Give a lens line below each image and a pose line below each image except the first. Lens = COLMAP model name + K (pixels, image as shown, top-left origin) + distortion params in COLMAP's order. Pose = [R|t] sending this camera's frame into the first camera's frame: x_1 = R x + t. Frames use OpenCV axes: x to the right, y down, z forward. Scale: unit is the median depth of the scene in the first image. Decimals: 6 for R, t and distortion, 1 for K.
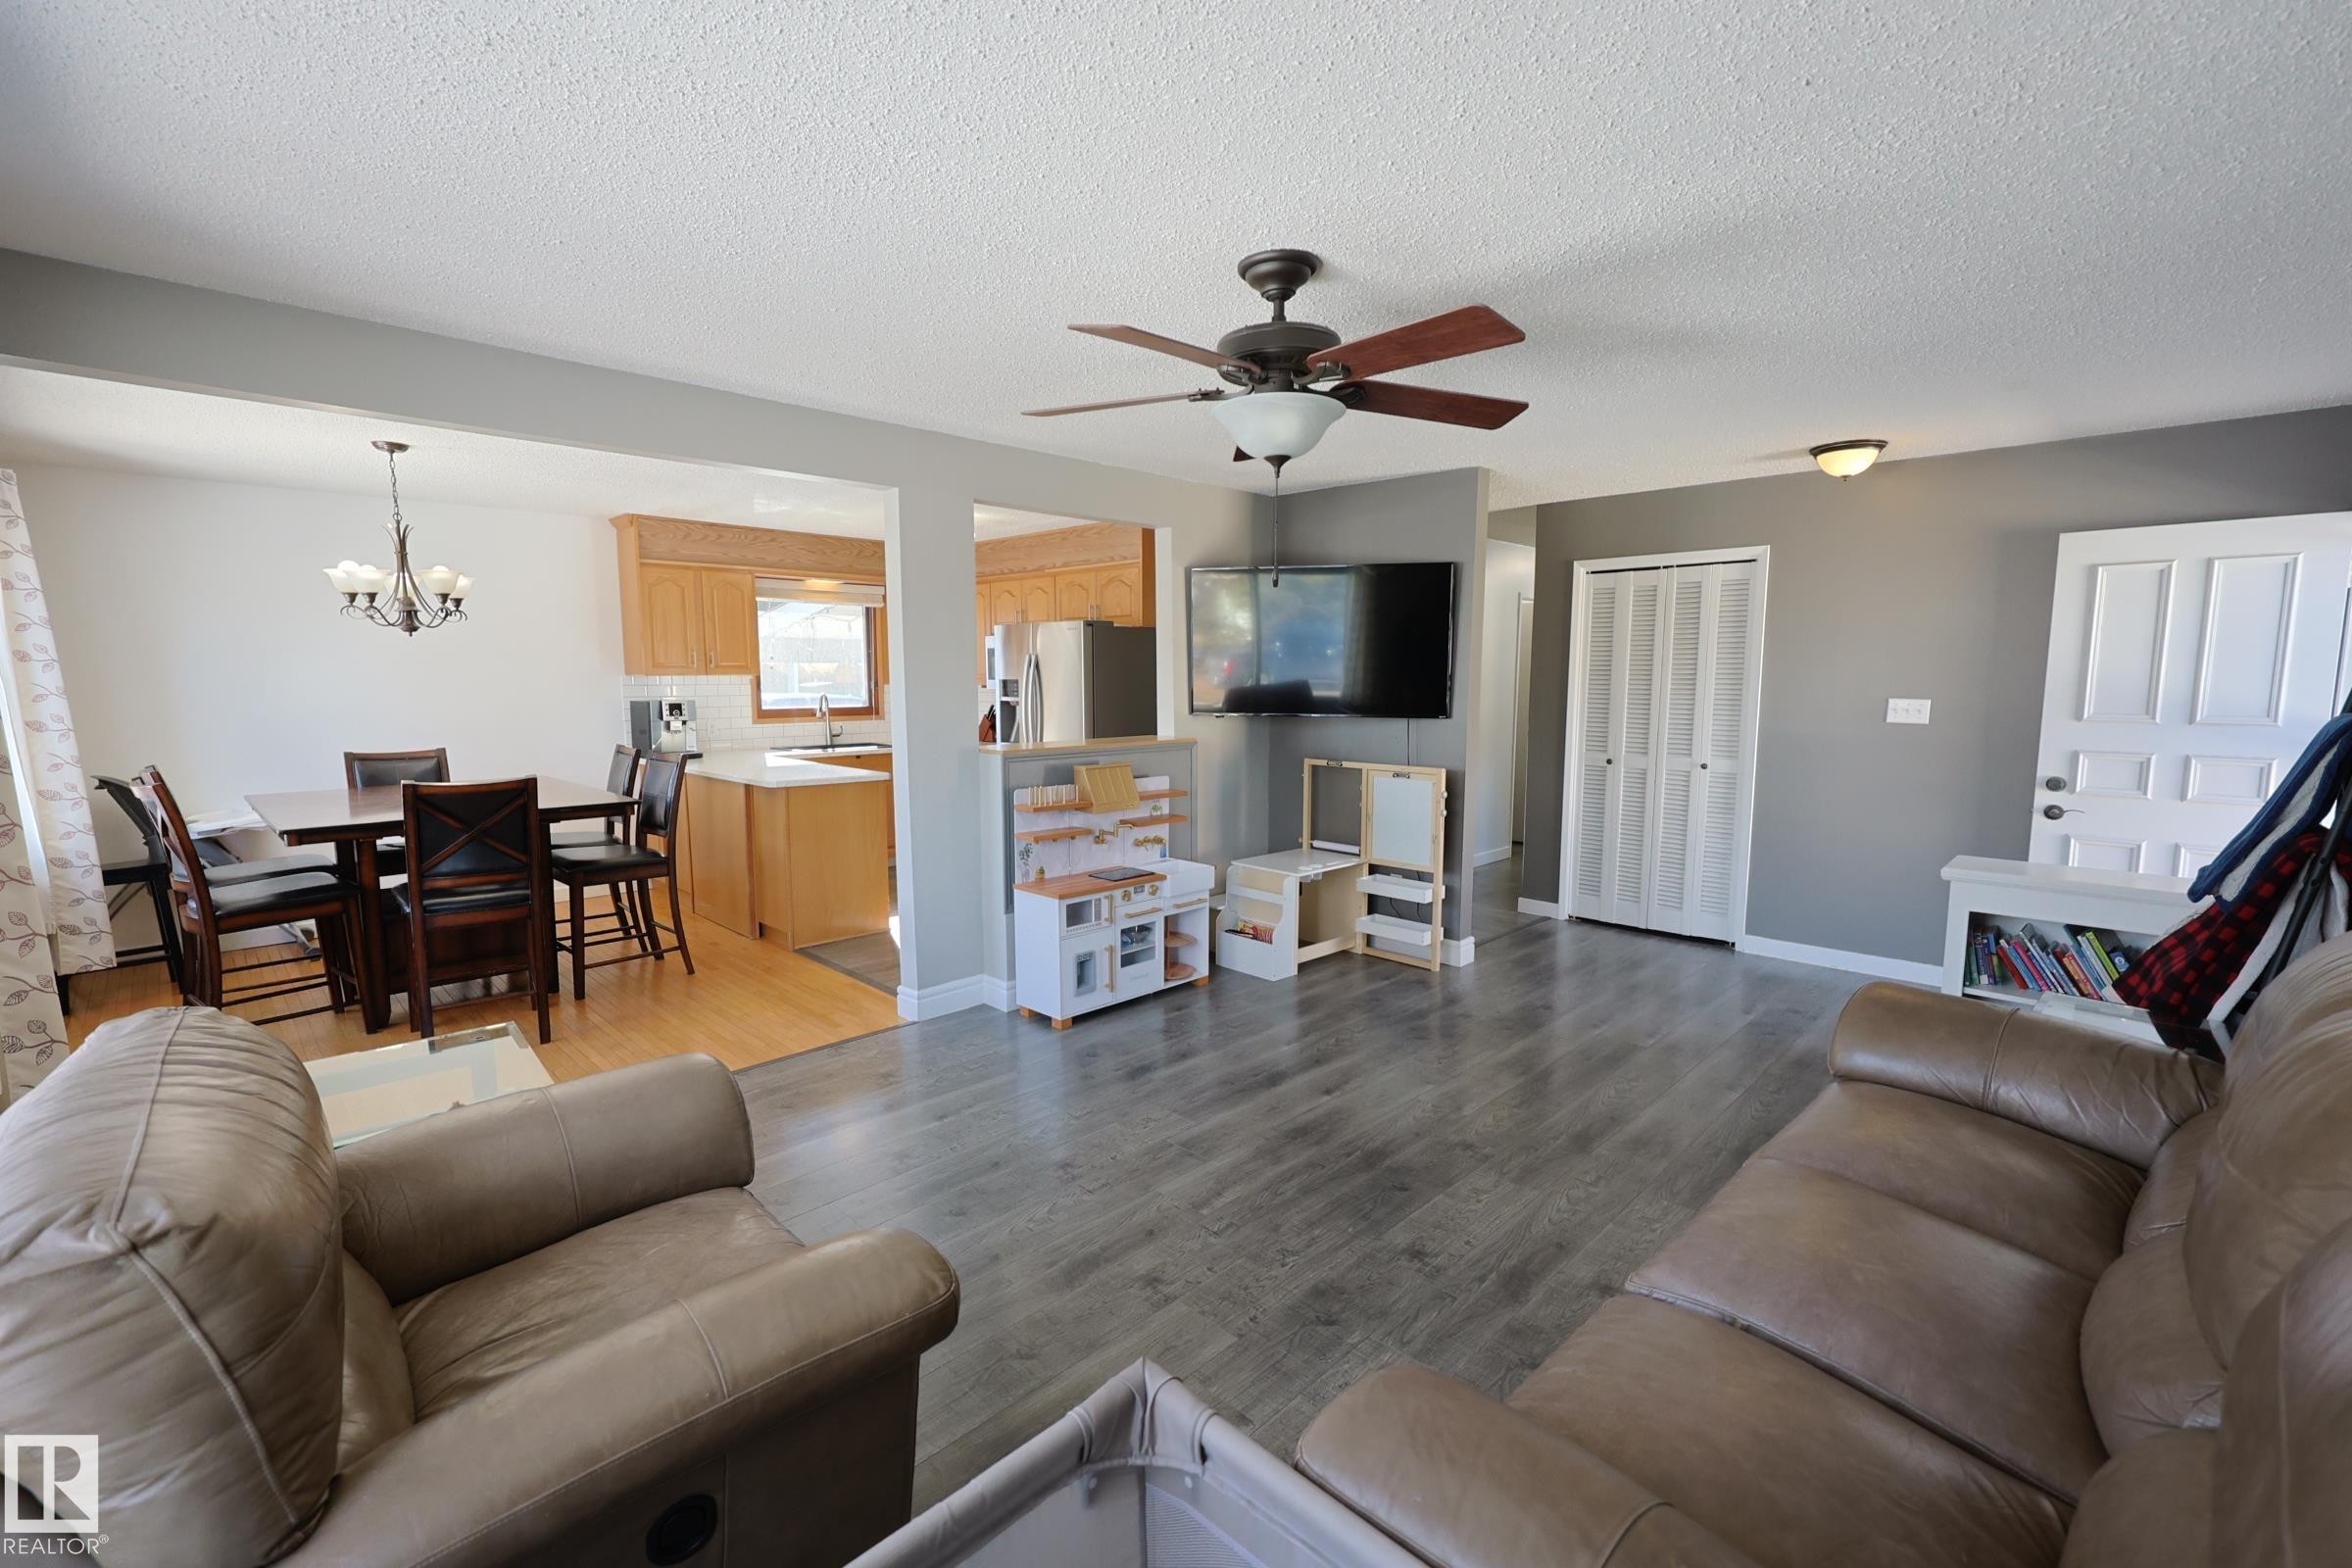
lens RADIAL K [[997.9, 0, 1183.4], [0, 997.9, 787.3], [0, 0, 1]] dist [-0.002528, -0.000544]
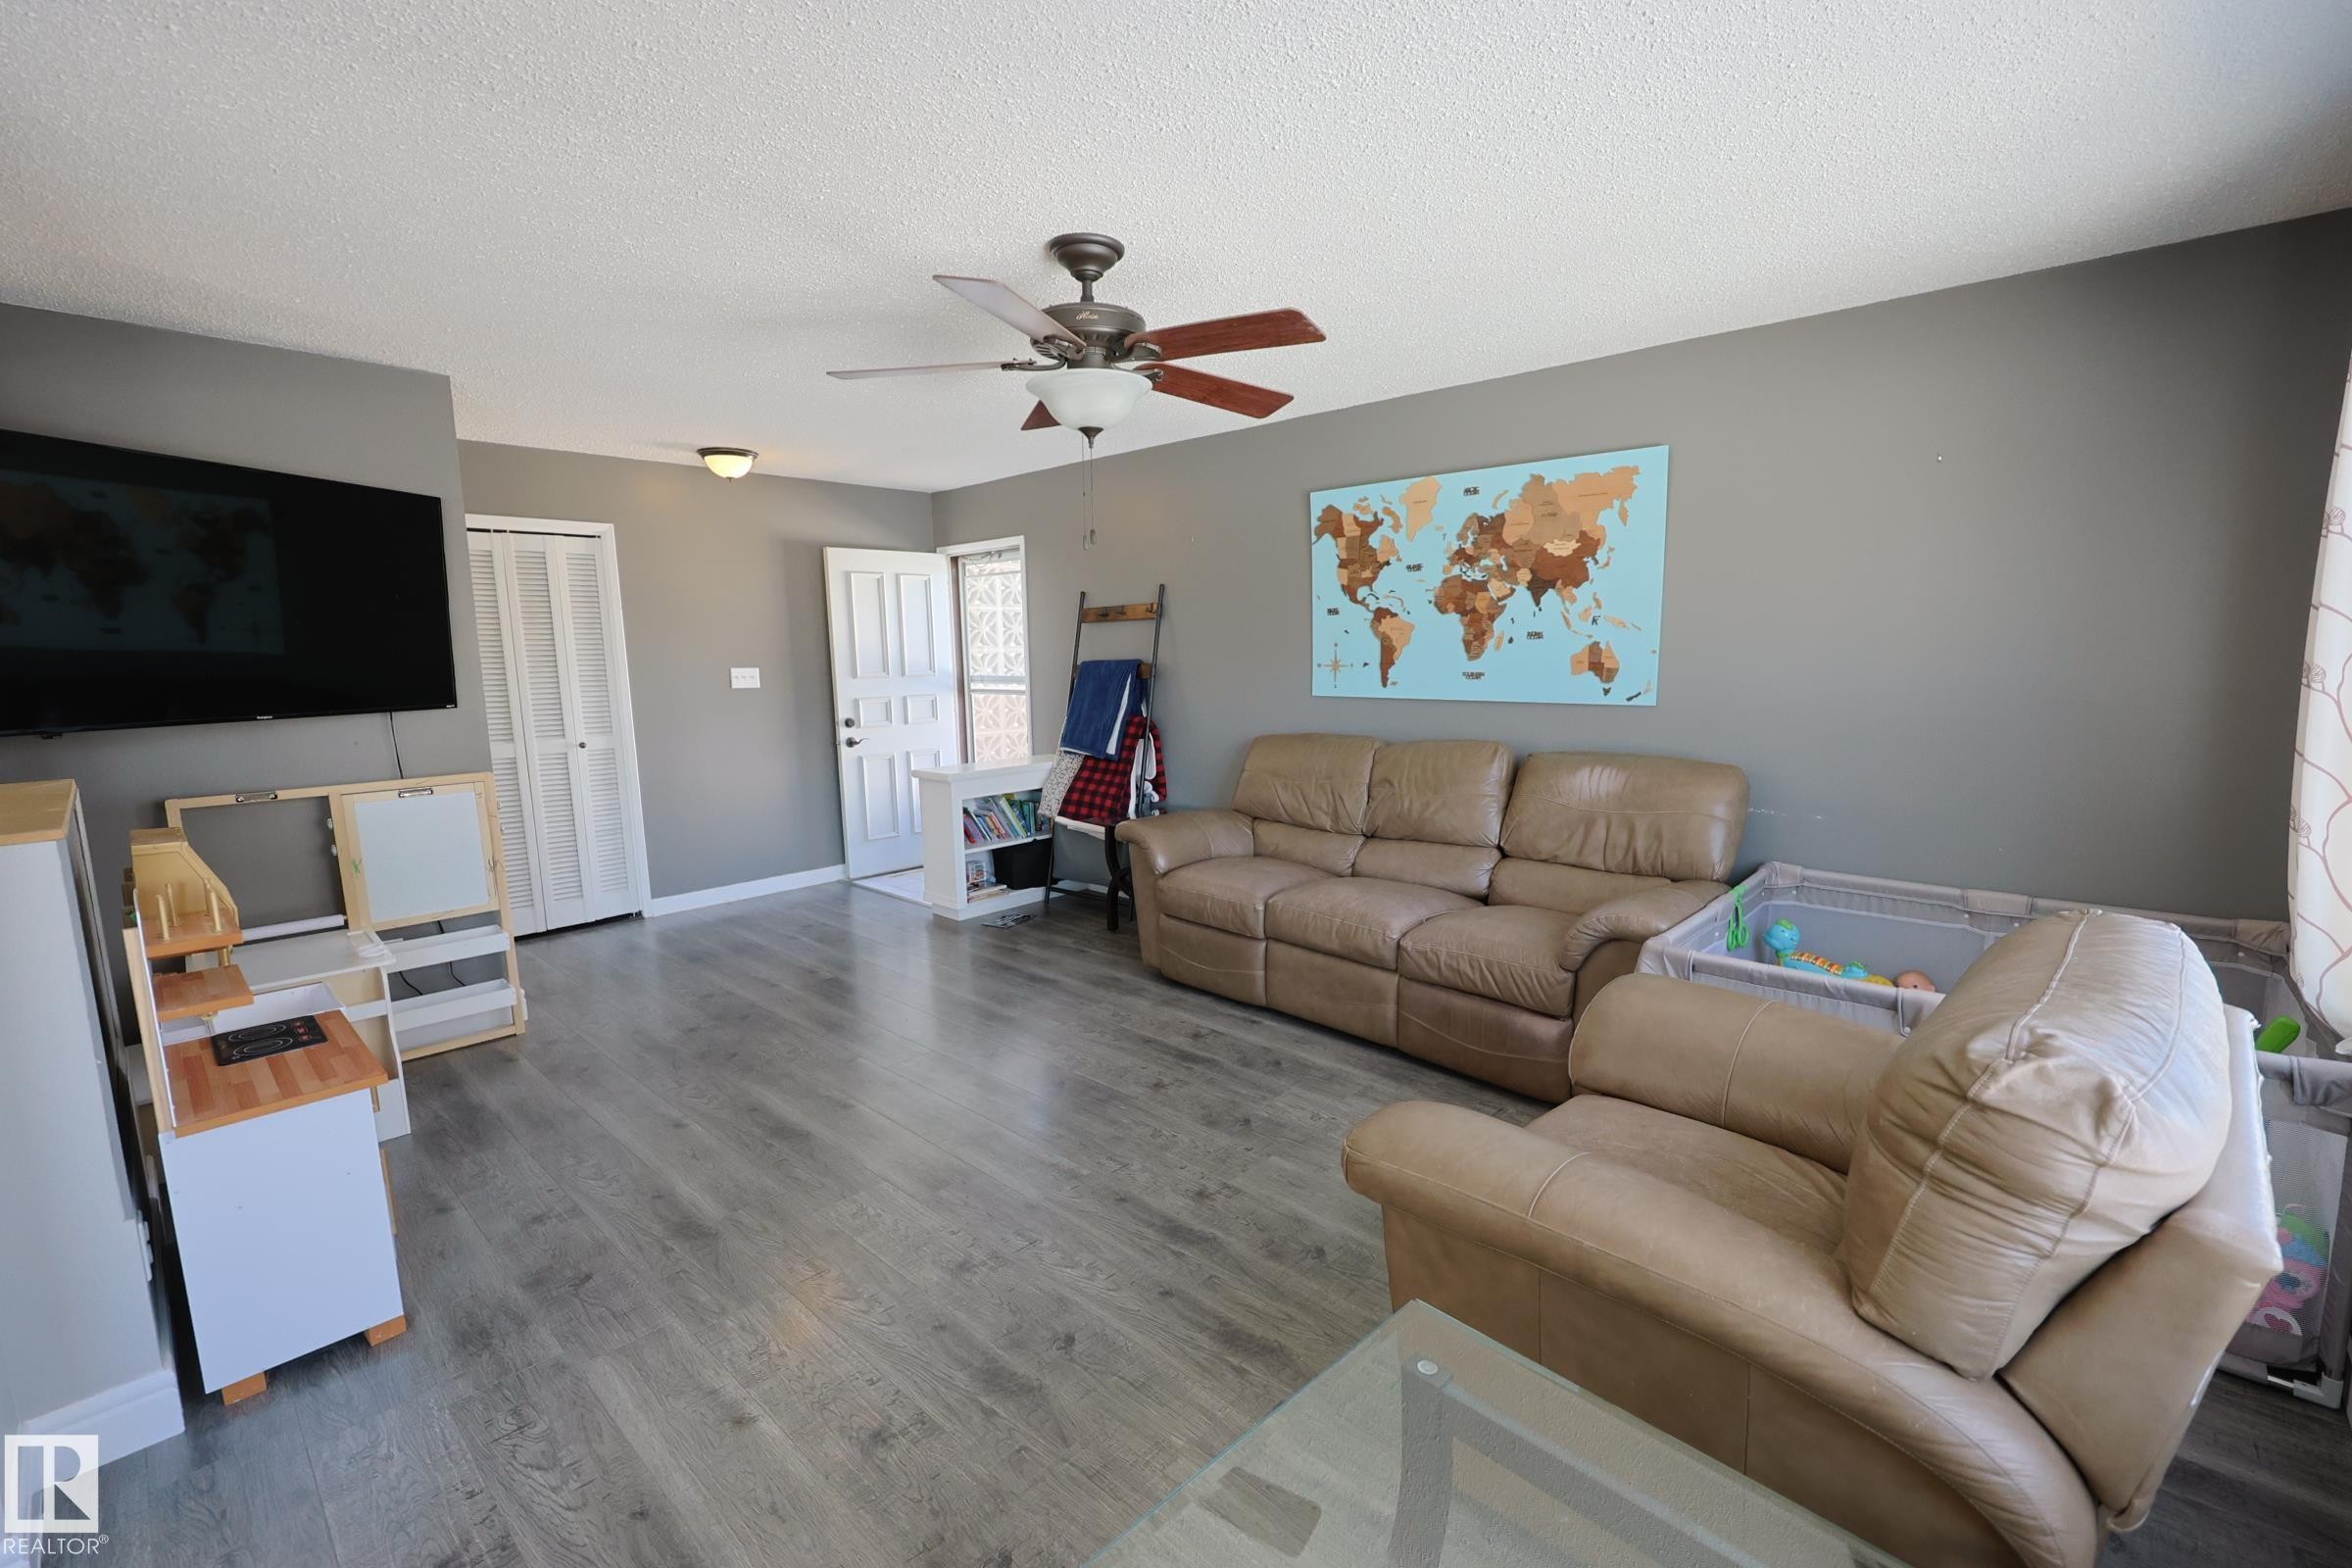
lens RADIAL K [[997.9, 0, 1183.4], [0, 997.9, 787.3], [0, 0, 1]] dist [-0.002528, -0.000544]
pose [[-0.030669, -0.136843, 0.990118, -0.502976], [0.130588, 0.981545, 0.139703, -0.043425], [-0.990962, 0.133582, -0.012233, 0.473968]]
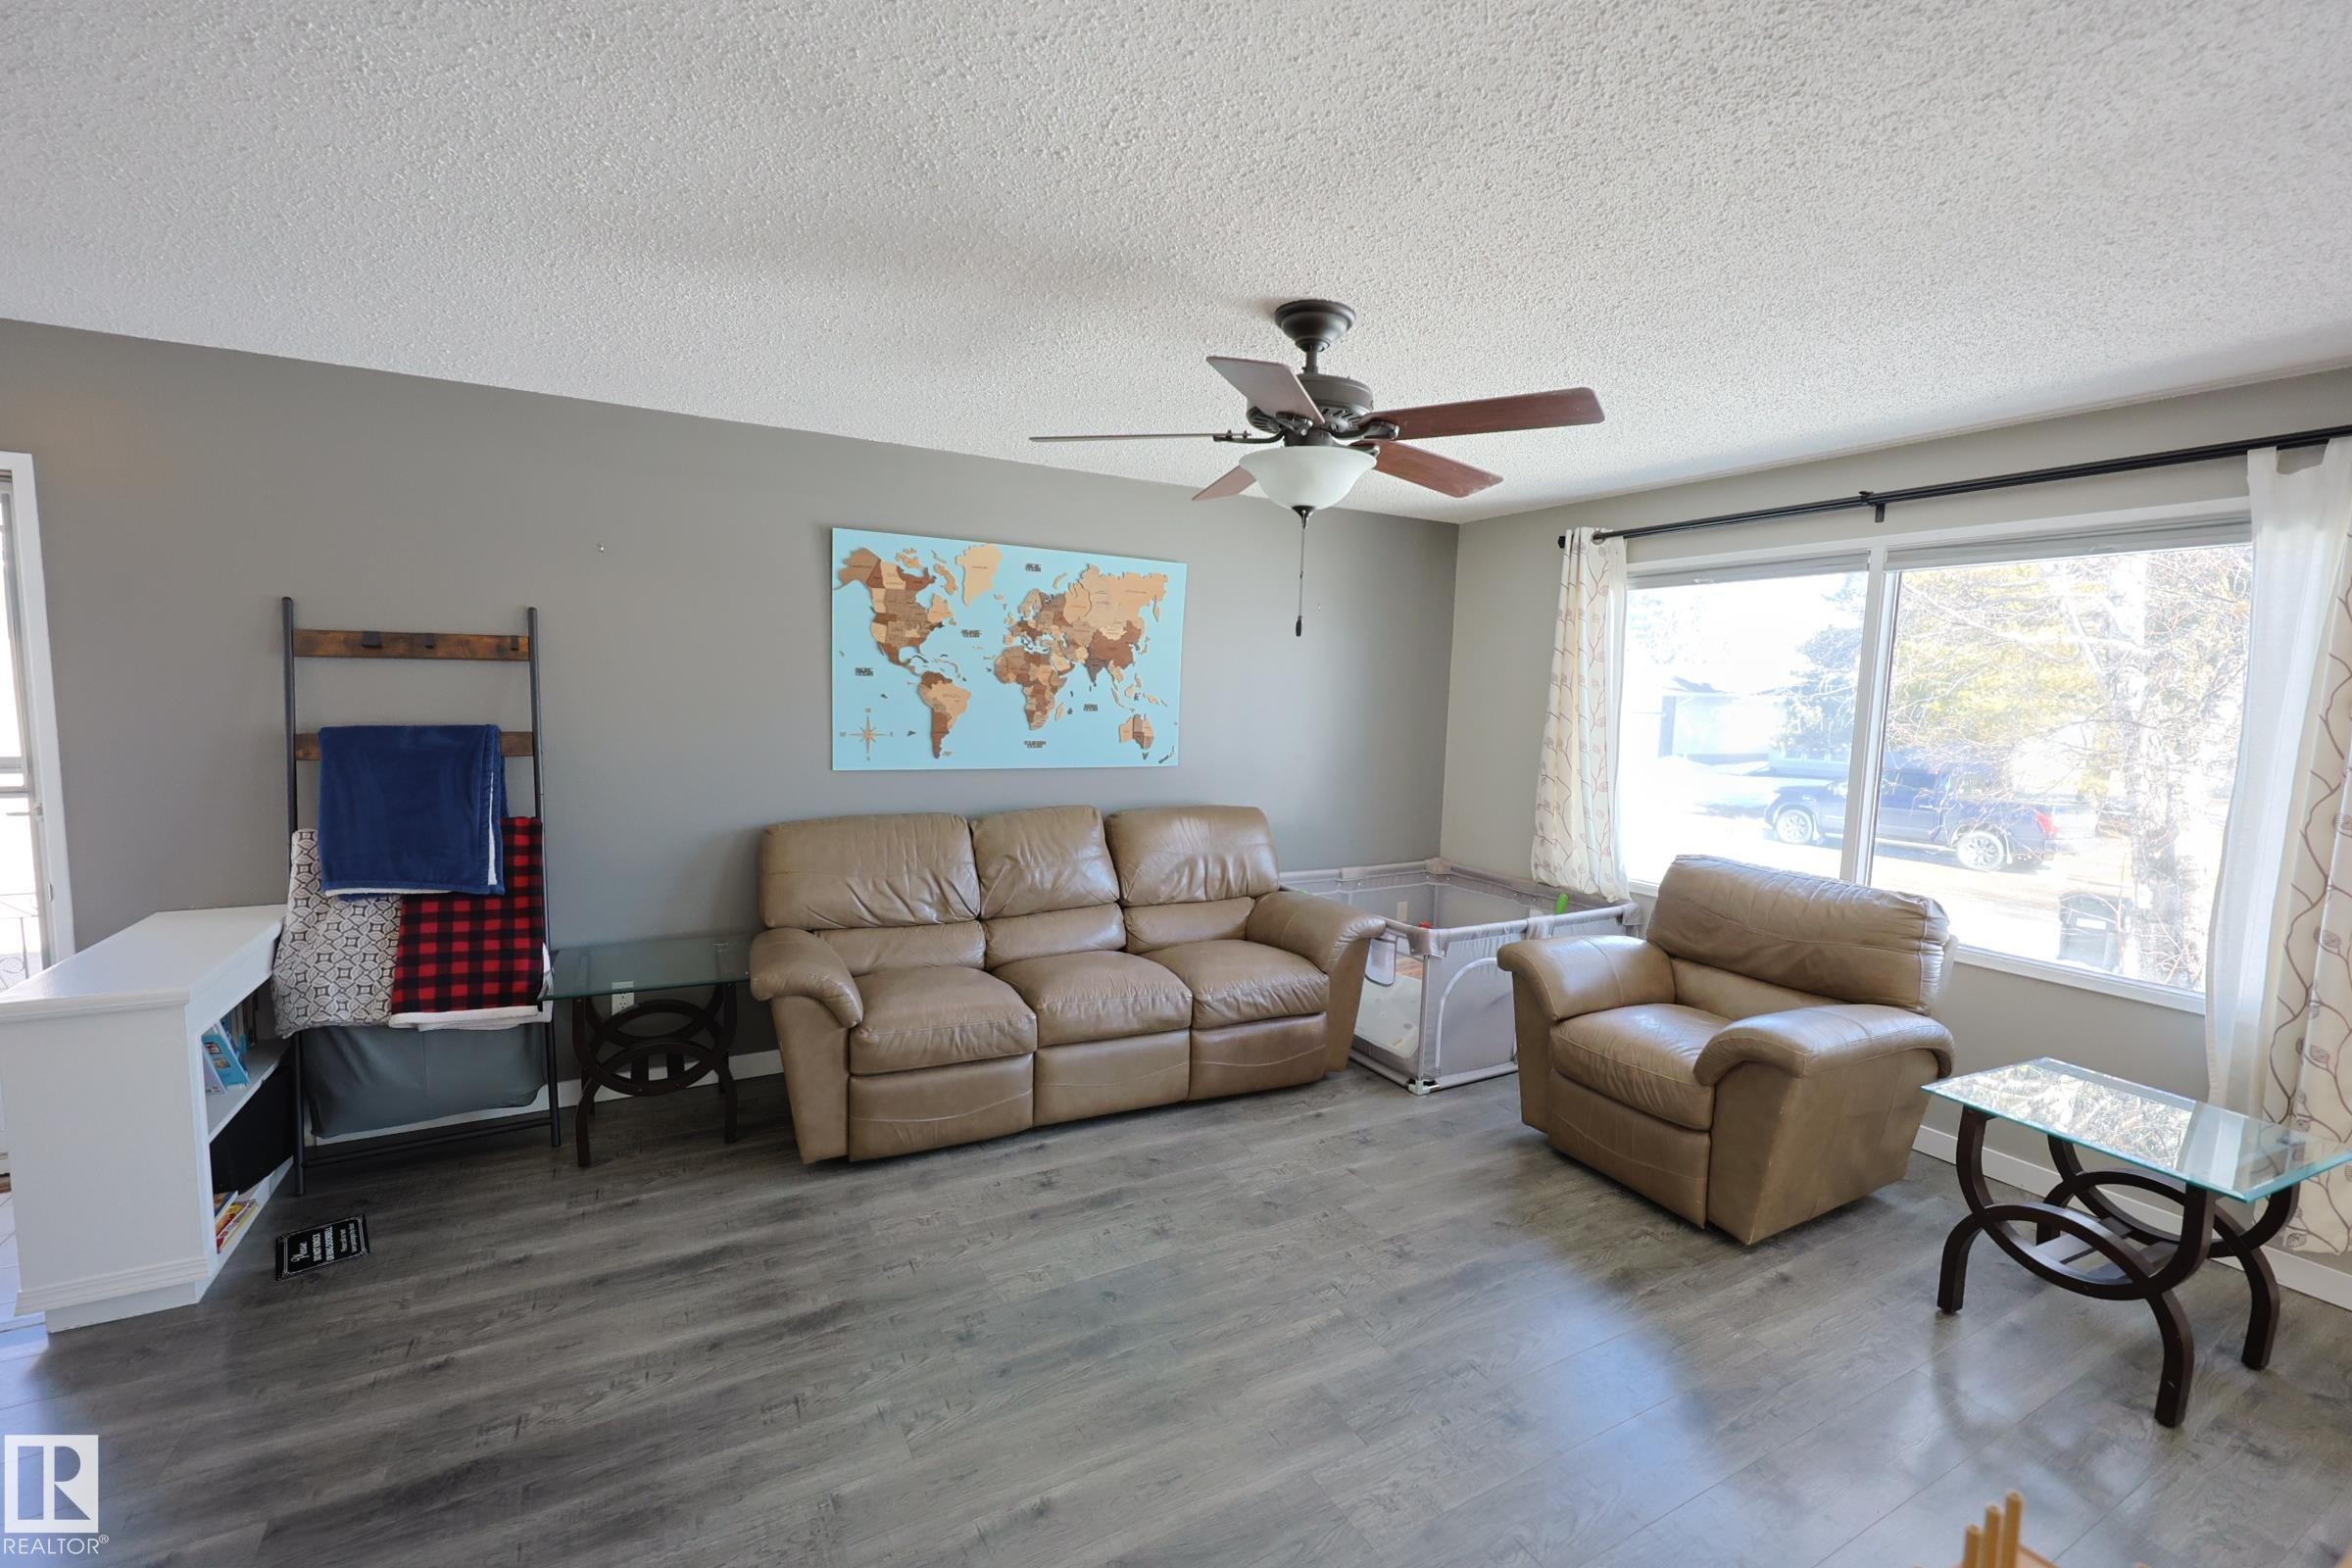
lens RADIAL K [[997.9, 0, 1183.4], [0, 997.9, 787.3], [0, 0, 1]] dist [-0.002528, -0.000544]
pose [[-0.958345, -0.052532, 0.280741, -0.040320], [0.007416, 0.978032, 0.208322, -0.128822], [-0.285517, 0.201726, -0.936903, 0.986540]]
